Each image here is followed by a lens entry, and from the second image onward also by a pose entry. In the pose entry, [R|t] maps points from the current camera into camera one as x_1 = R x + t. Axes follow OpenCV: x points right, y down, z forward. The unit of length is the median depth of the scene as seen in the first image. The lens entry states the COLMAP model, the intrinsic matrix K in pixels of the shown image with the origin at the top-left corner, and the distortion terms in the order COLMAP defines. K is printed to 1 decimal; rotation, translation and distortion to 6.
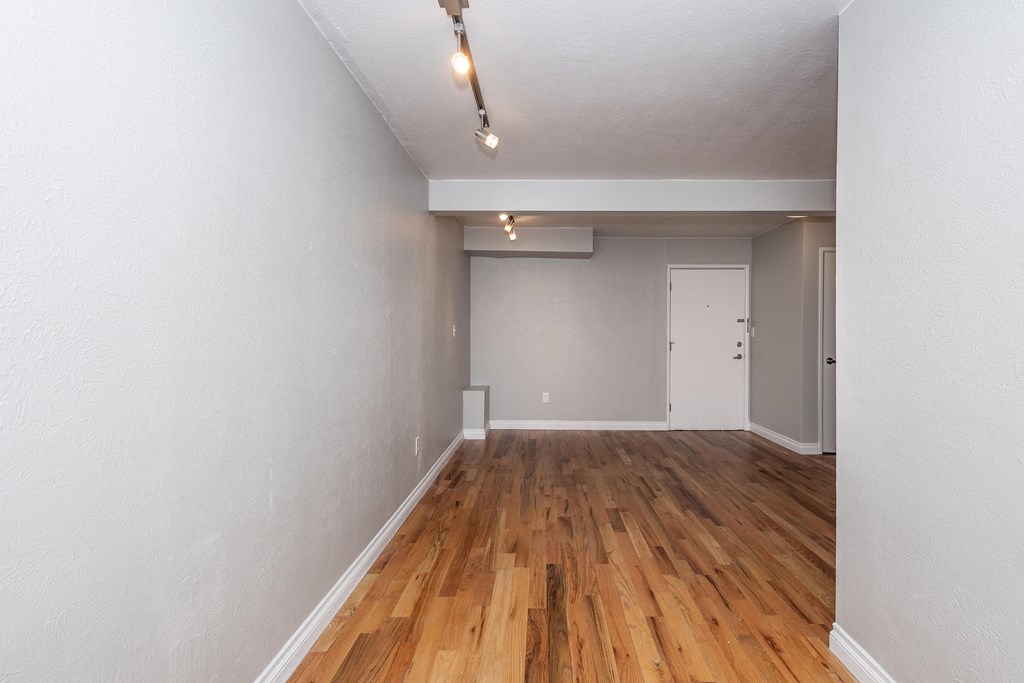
lens RADIAL K [[487.3, 0, 535.9], [0, 487.3, 330.1], [0, 0, 1]] dist [0.002982, -0.000081]
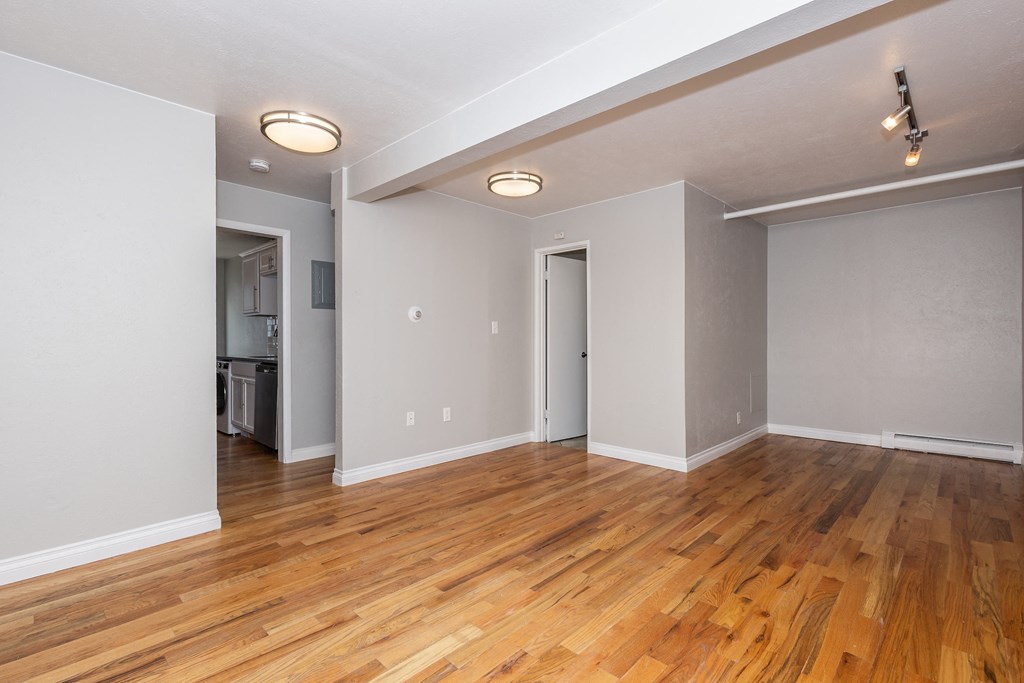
lens RADIAL K [[469.7, 0, 513.5], [0, 469.7, 341.6], [0, 0, 1]] dist [0.010108, -0.001067]
pose [[-0.731232, -0.010325, 0.682051, -0.131857], [-0.007004, 0.999946, 0.007628, 0.035109], [-0.682093, 0.000800, -0.731265, 1.620237]]
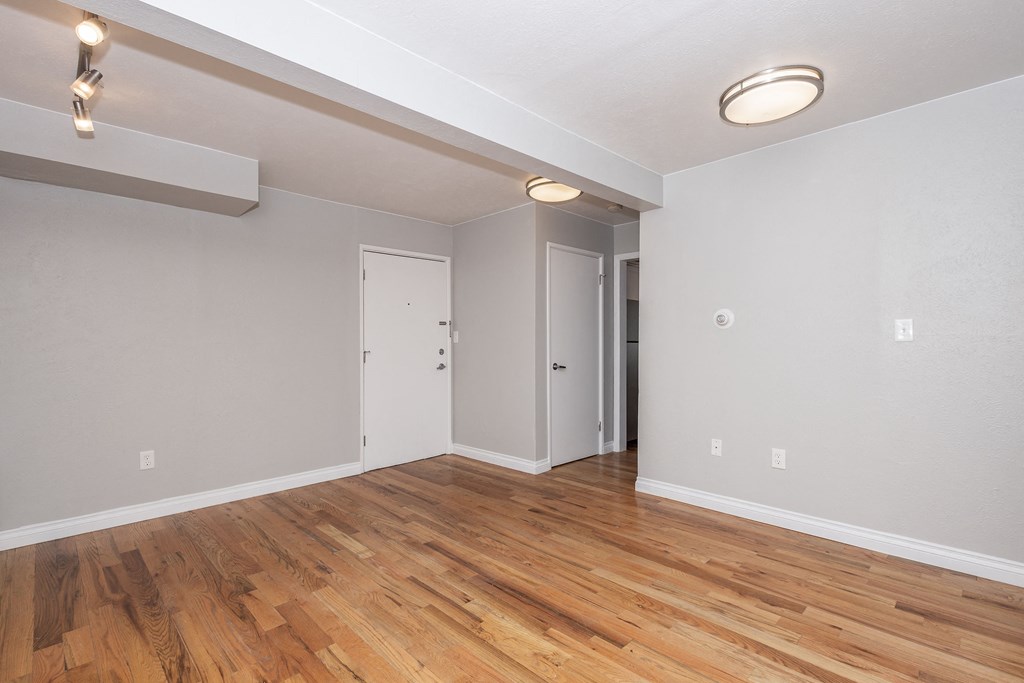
lens RADIAL K [[469.7, 0, 513.5], [0, 469.7, 341.6], [0, 0, 1]] dist [0.010108, -0.001067]
pose [[0.700960, -0.008549, 0.713150, -0.118345], [0.008243, 0.999958, 0.003885, 0.016472], [-0.713153, 0.003155, 0.701001, 0.599500]]
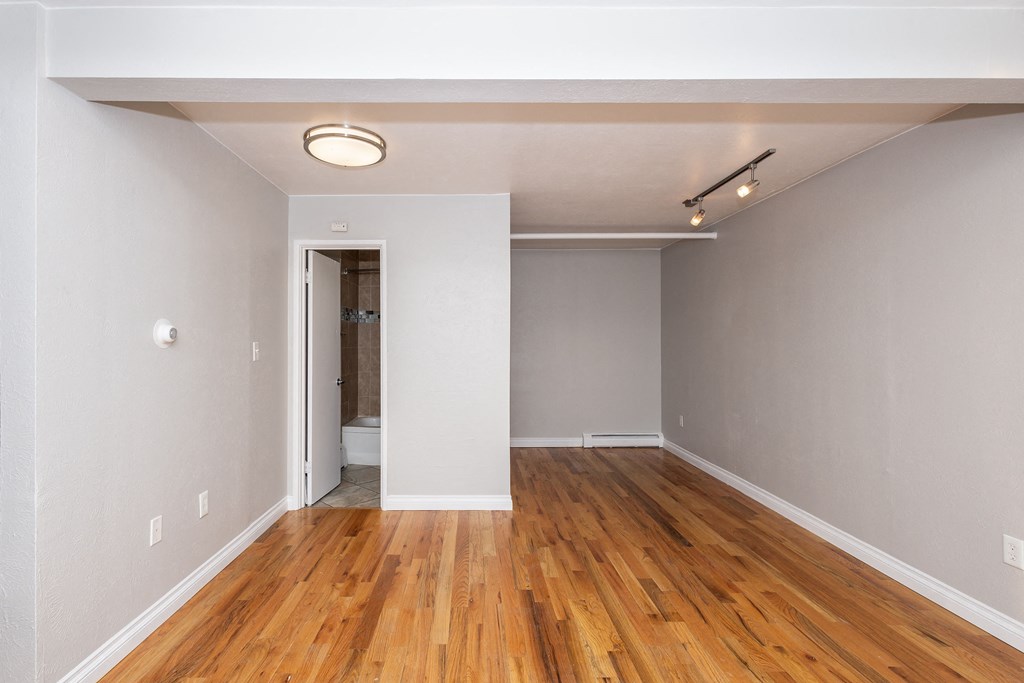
lens RADIAL K [[488.8, 0, 472.0], [0, 488.8, 341.4], [0, 0, 1]] dist [0.013473, -0.000161]
pose [[-0.999961, -0.006315, -0.006200, 0.417709], [-0.006262, 0.999944, -0.008538, -0.007520], [0.006254, -0.008499, -0.999944, 1.597264]]
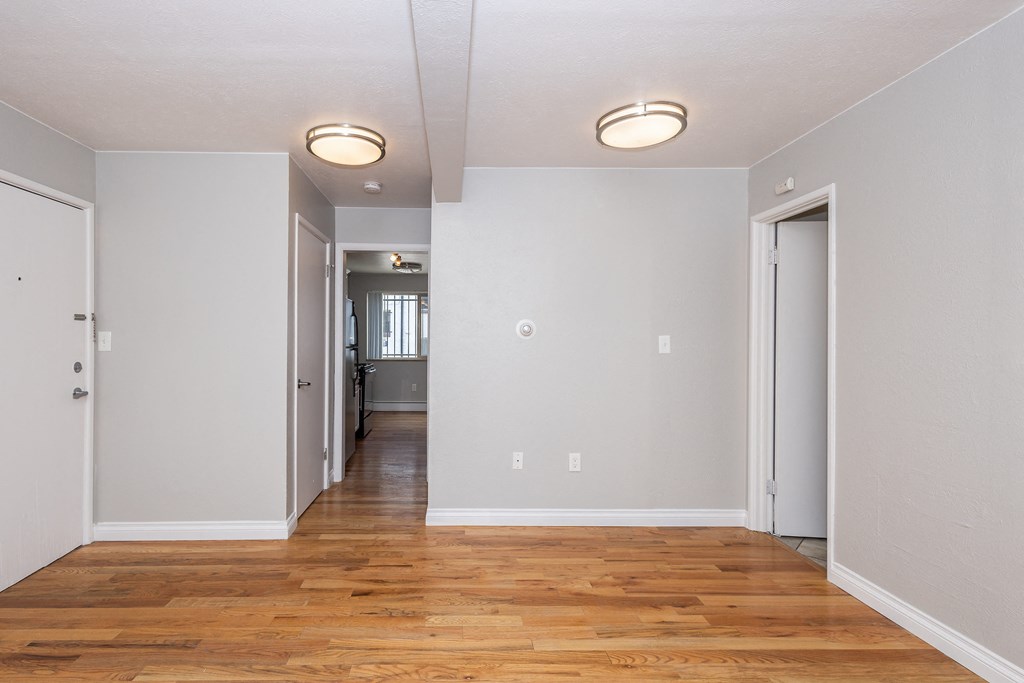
lens RADIAL K [[491.9, 0, 451.1], [0, 491.9, 339.2], [0, 0, 1]] dist [0.009491, -0.000934]
pose [[-0.021185, -0.006465, 0.999755, -0.120267], [-0.007198, 0.999954, 0.006314, -0.006750], [-0.999750, -0.007062, -0.021231, 1.112096]]
